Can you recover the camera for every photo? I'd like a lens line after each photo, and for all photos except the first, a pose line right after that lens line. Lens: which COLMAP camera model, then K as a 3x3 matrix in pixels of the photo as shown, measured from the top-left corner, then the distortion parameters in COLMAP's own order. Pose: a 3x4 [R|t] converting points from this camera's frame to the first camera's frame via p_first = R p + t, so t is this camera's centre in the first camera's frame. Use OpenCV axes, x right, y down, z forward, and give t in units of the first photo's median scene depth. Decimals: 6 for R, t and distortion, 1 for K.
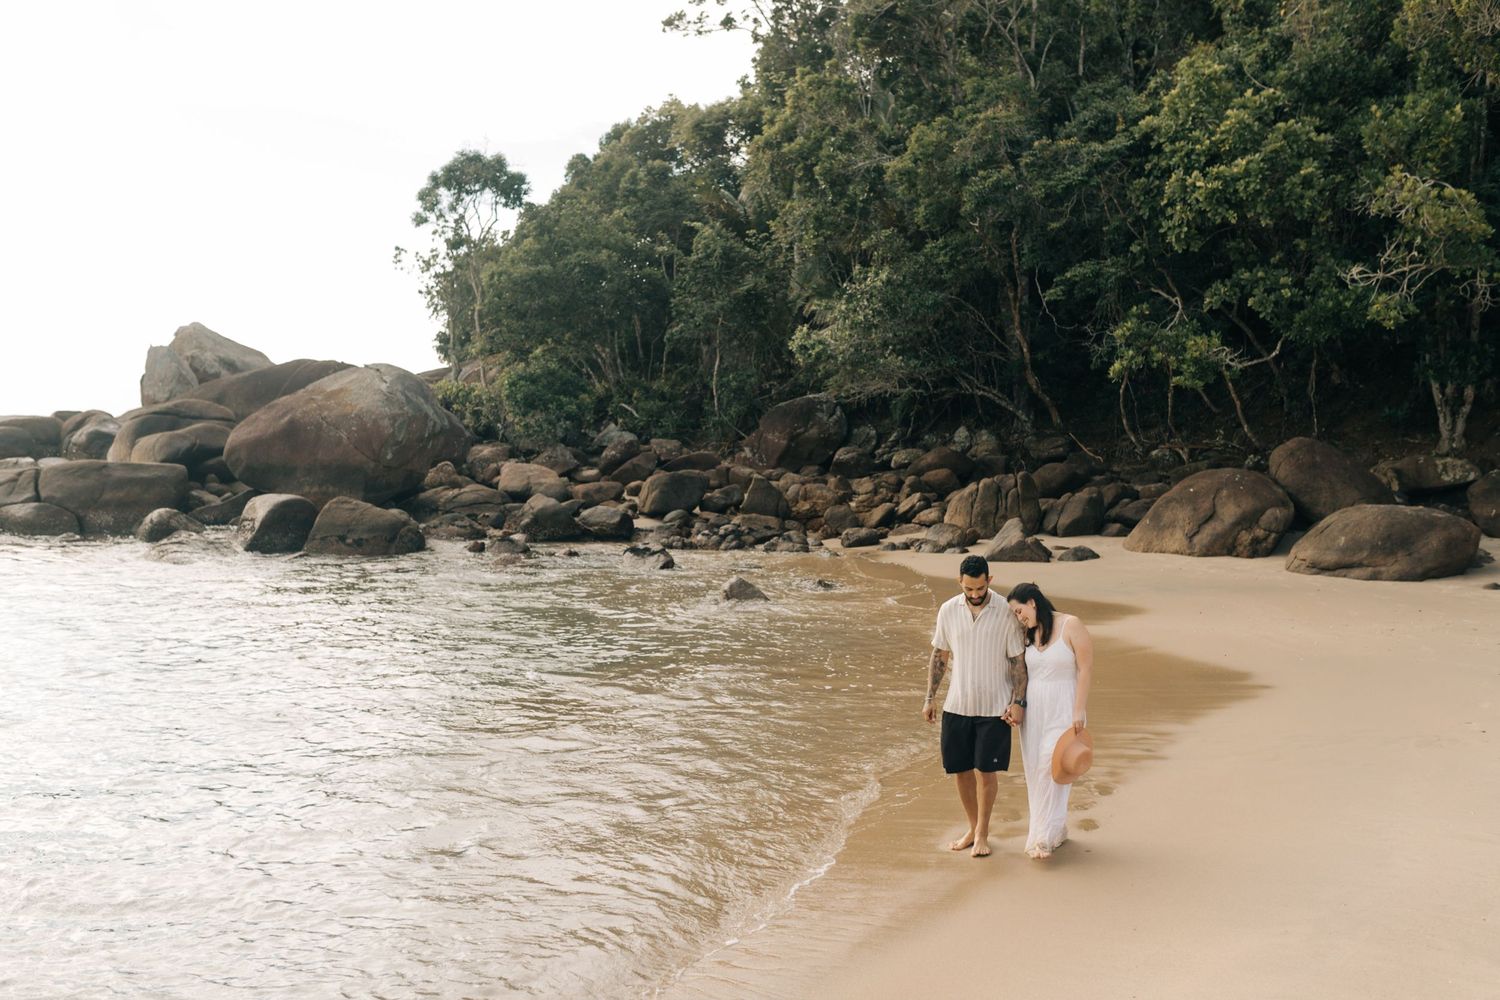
lens RADIAL K [[1450.0, 0, 750.0], [0, 1450.0, 500.0], [0, 0, 1]] dist [-0.001152, -0.003249]
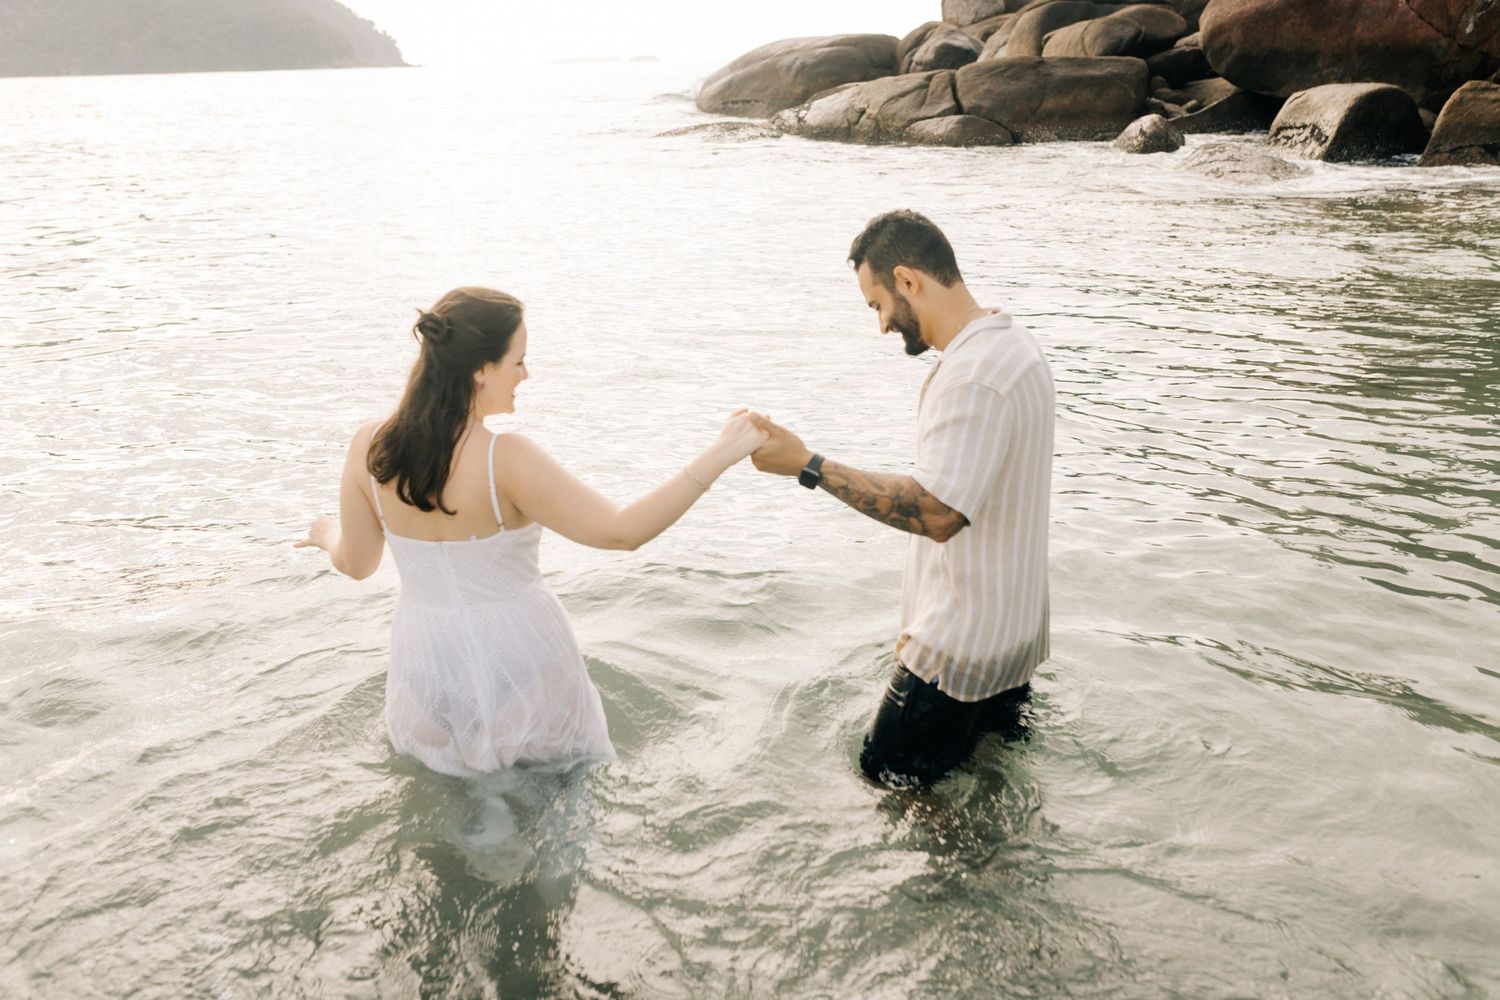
lens RADIAL K [[1450.0, 0, 750.0], [0, 1450.0, 500.0], [0, 0, 1]] dist [-0.001152, -0.003249]
pose [[0.894081, 0.085011, -0.439763, -0.208895], [0.017990, 0.974215, 0.224903, 0.020386], [0.447543, -0.208992, 0.869498, 0.234895]]
